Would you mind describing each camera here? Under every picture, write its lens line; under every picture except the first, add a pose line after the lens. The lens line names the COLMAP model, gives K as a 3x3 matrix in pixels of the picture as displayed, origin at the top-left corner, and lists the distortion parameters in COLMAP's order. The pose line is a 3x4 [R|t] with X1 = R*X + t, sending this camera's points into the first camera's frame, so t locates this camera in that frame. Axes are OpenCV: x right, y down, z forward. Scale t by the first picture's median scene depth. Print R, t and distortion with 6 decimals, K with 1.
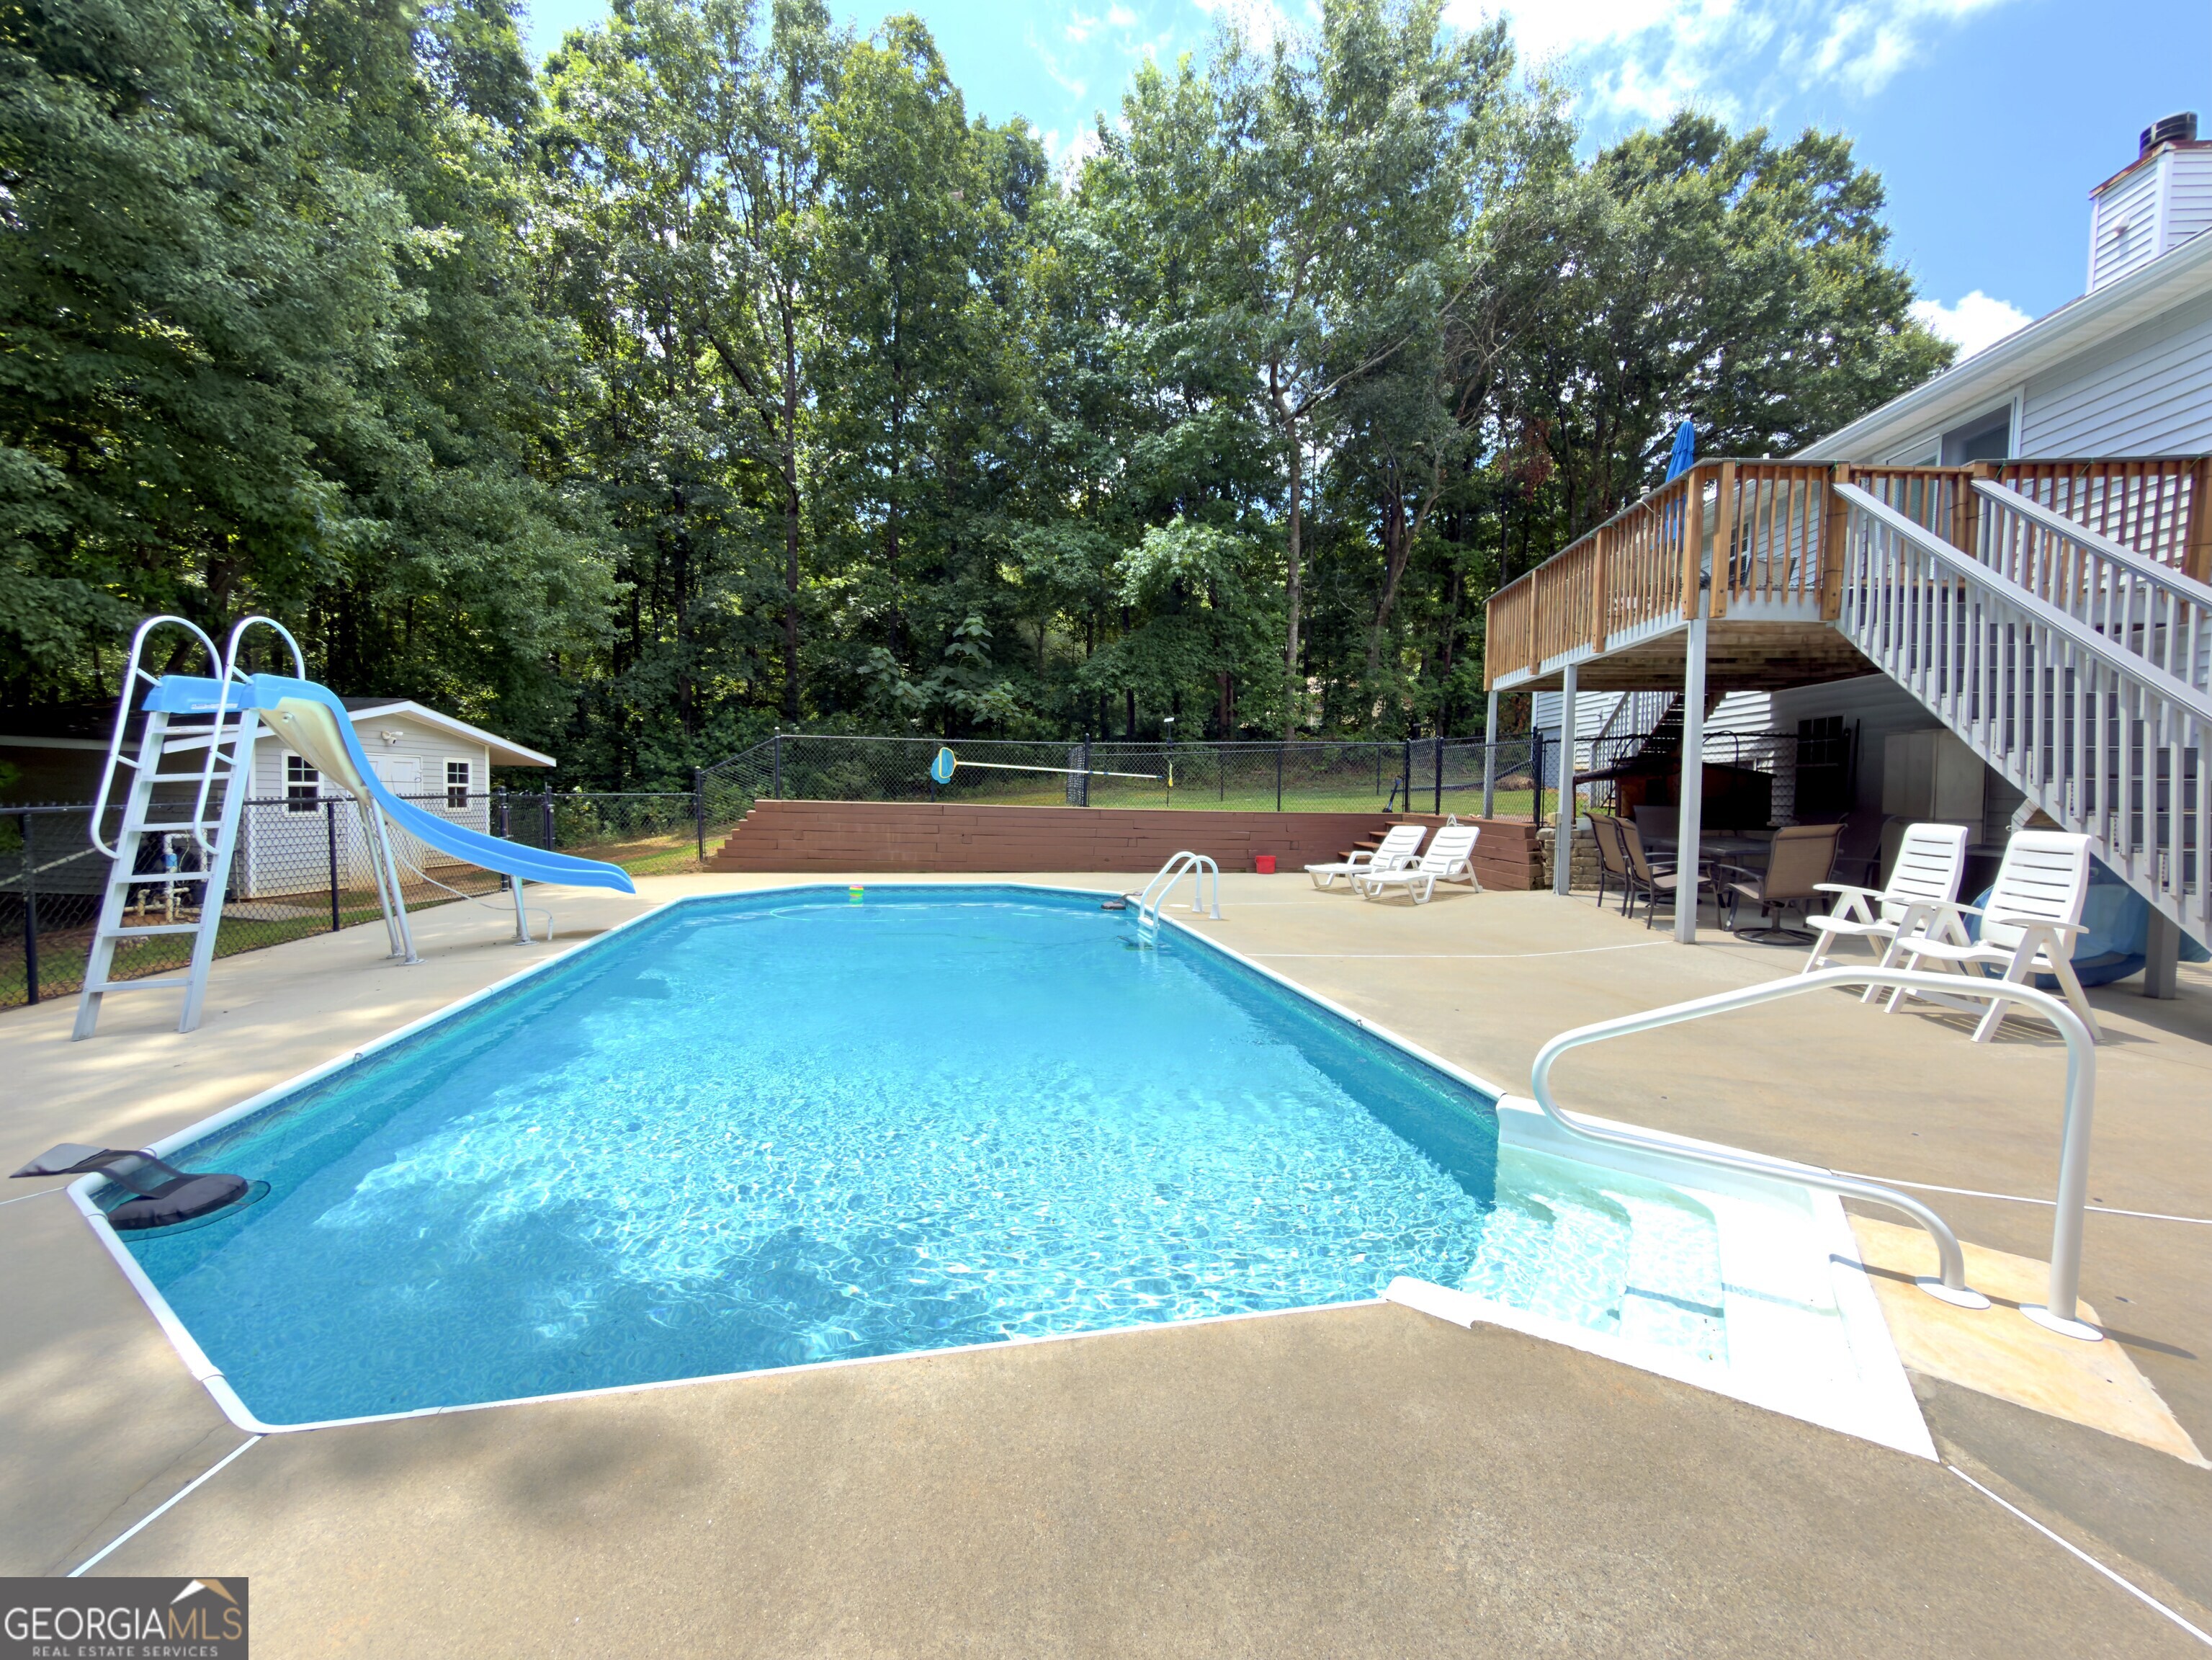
lens RADIAL K [[893.3, 0, 1118.6], [0, 893.3, 830.9], [0, 0, 1]] dist [-0.005067, 0.000436]
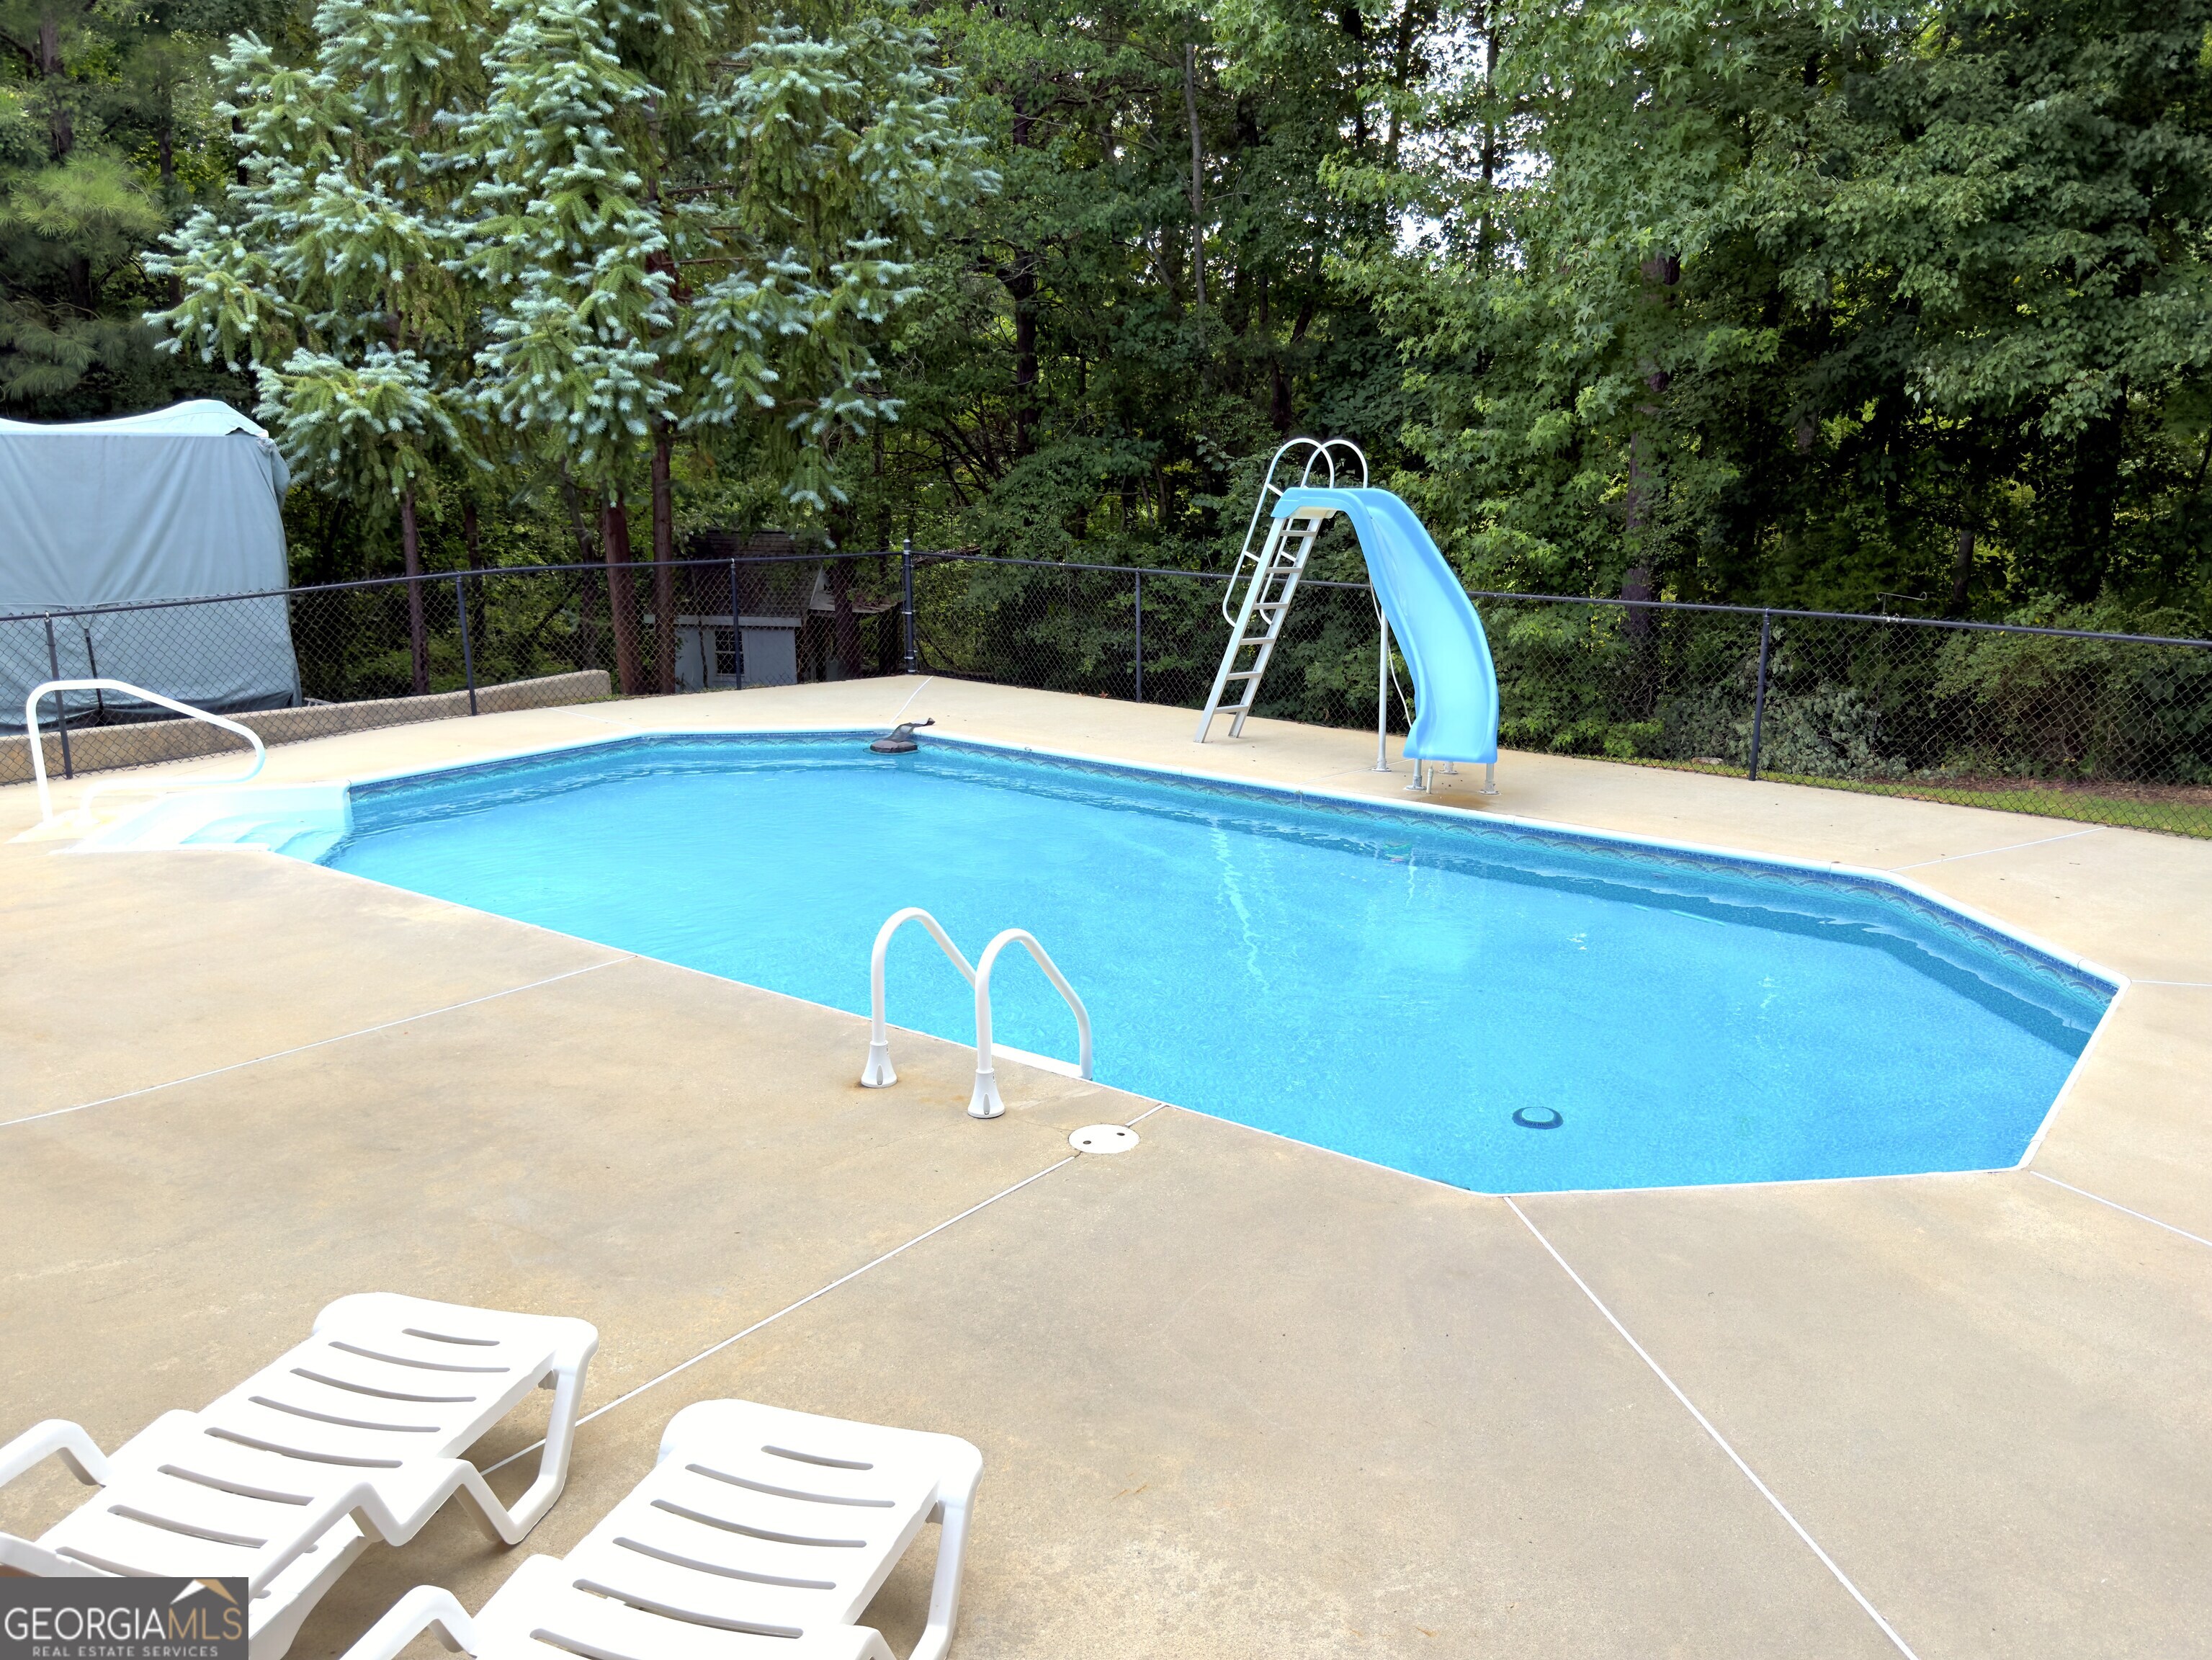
lens RADIAL K [[1805.8, 0, 1108.6], [0, 1805.8, 834.2], [0, 0, 1]] dist [0.053725, -0.114979]
pose [[-0.746349, 0.145500, -0.649456, 0.349298], [-0.043442, 0.963081, 0.265685, -0.150676], [0.664136, 0.226507, -0.712473, 1.105385]]
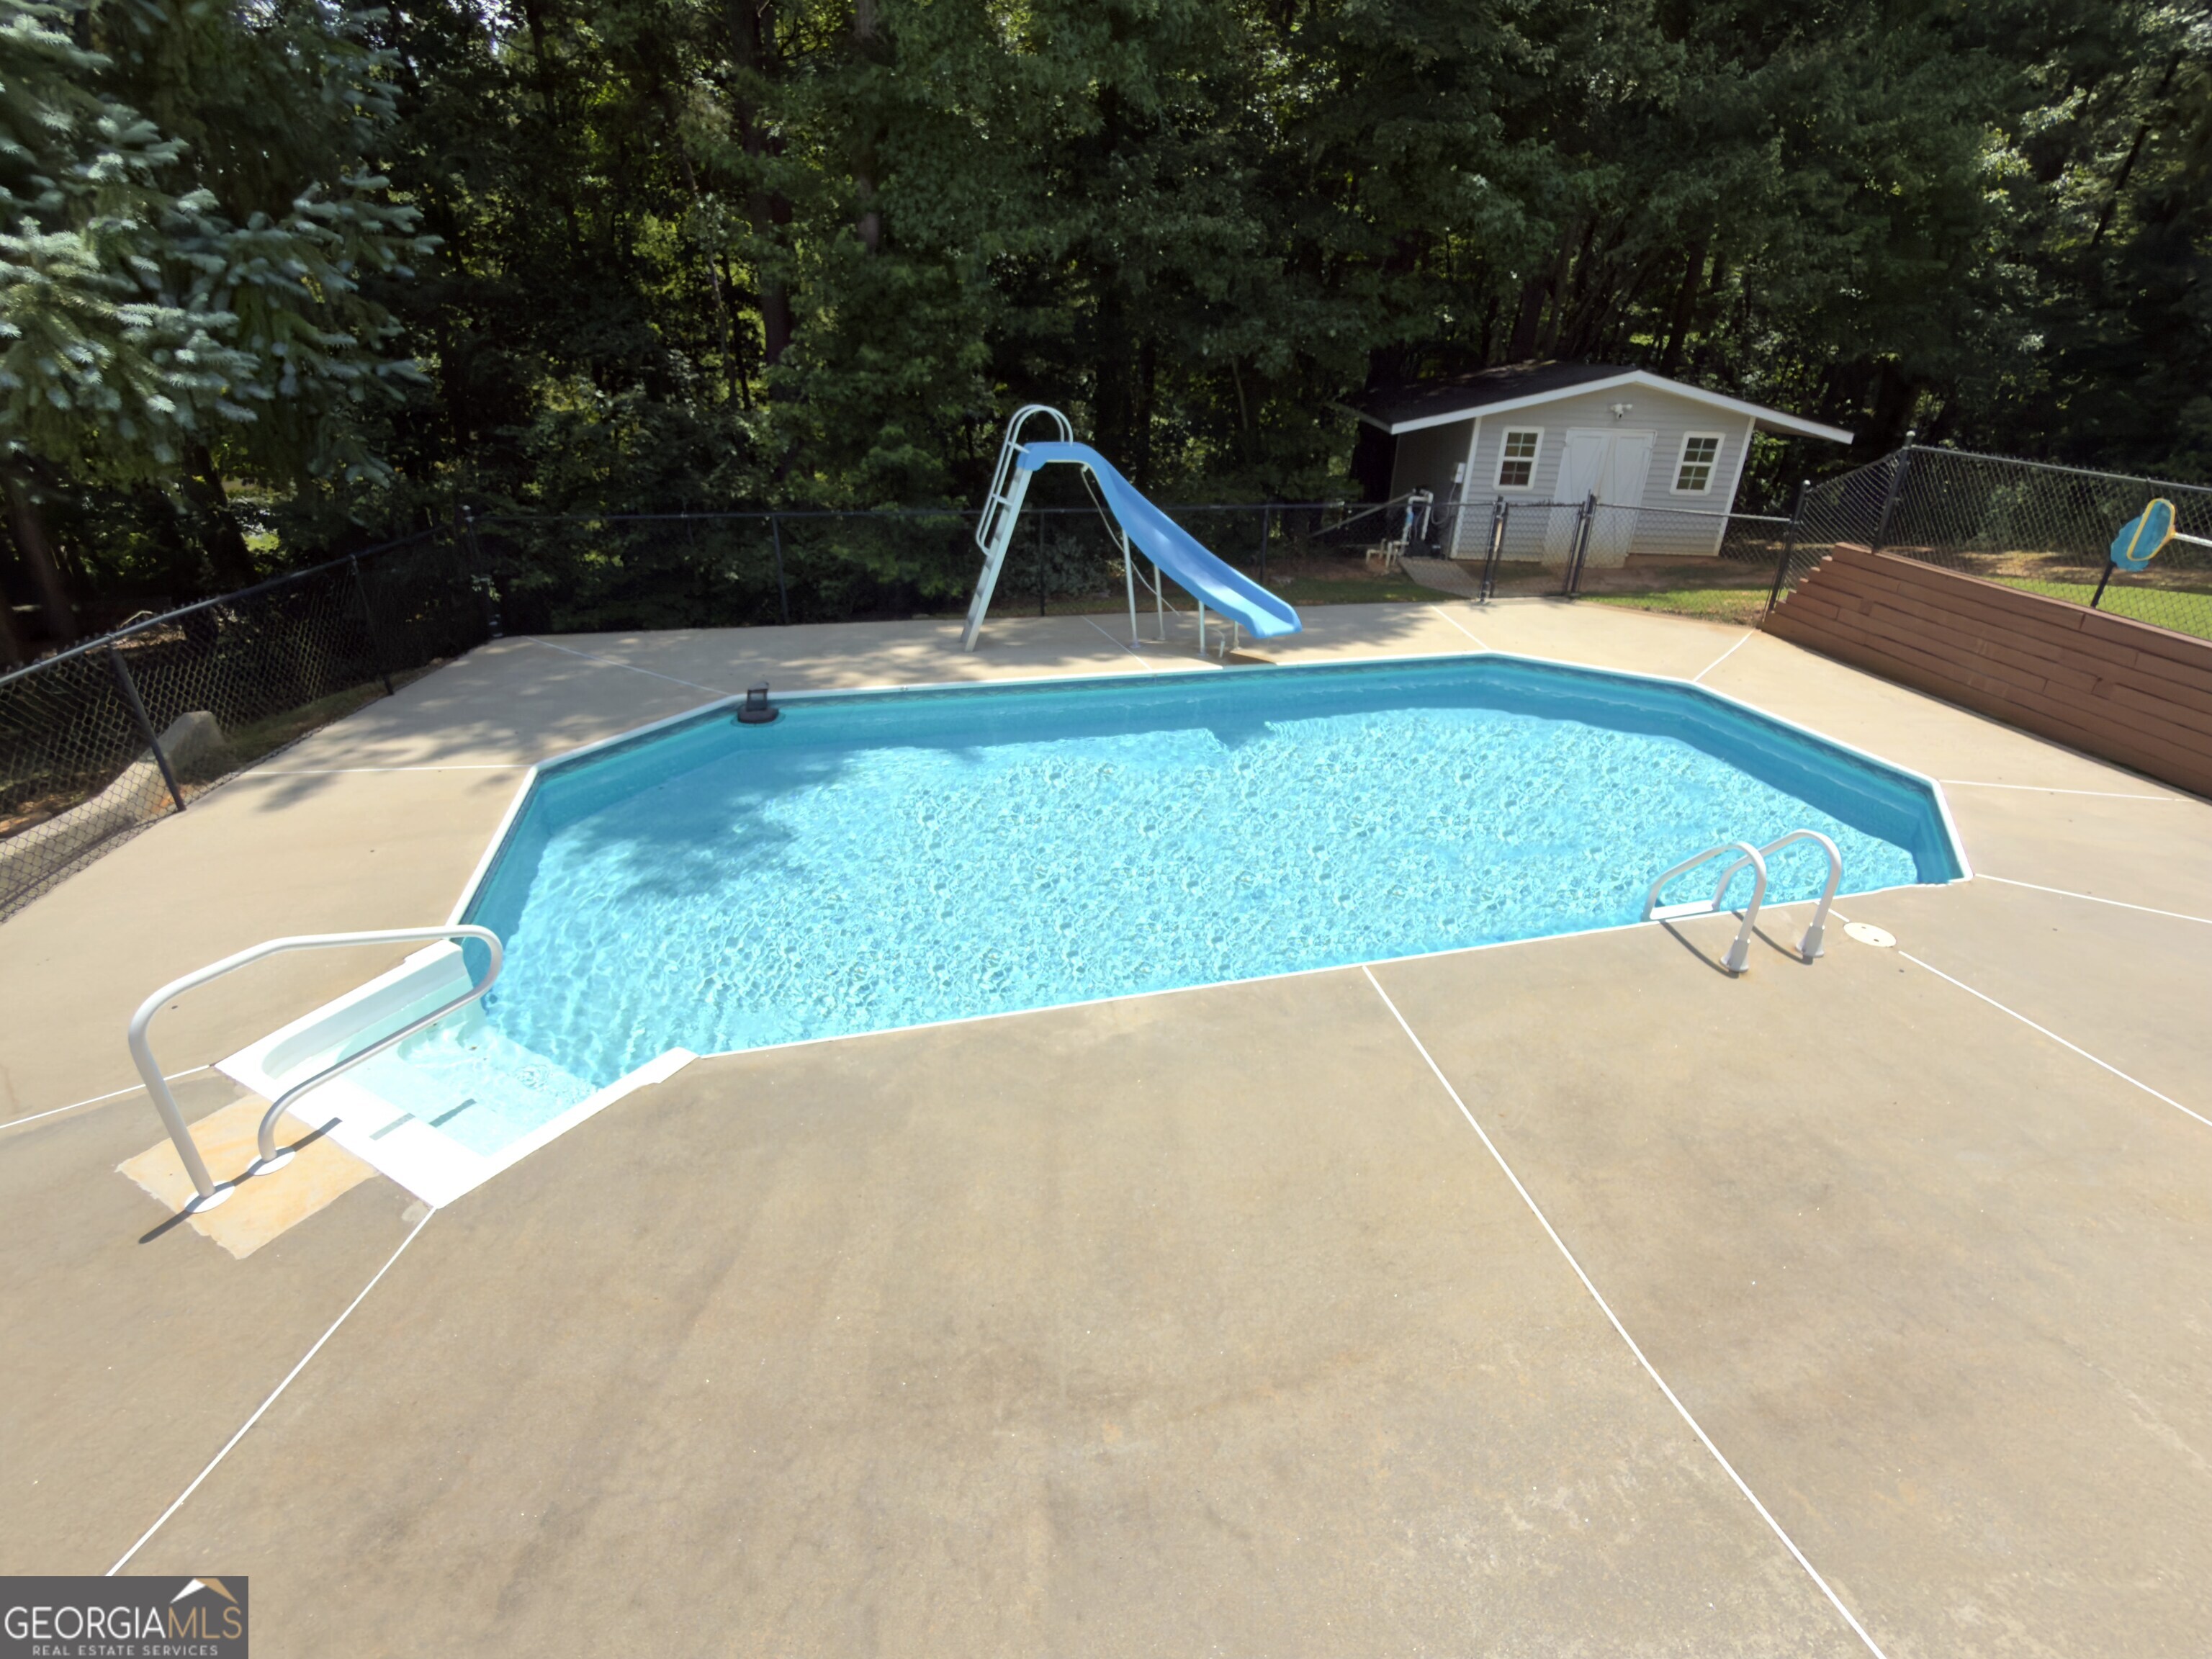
lens RADIAL K [[1081.8, 0, 1128.0], [0, 1081.8, 837.7], [0, 0, 1]] dist [0.002135, 0.000657]
pose [[0.075686, 0.424596, -0.902214, 0.424788], [-0.075772, 0.904642, 0.419382, -0.151583], [0.994249, 0.036621, 0.100642, 0.414168]]
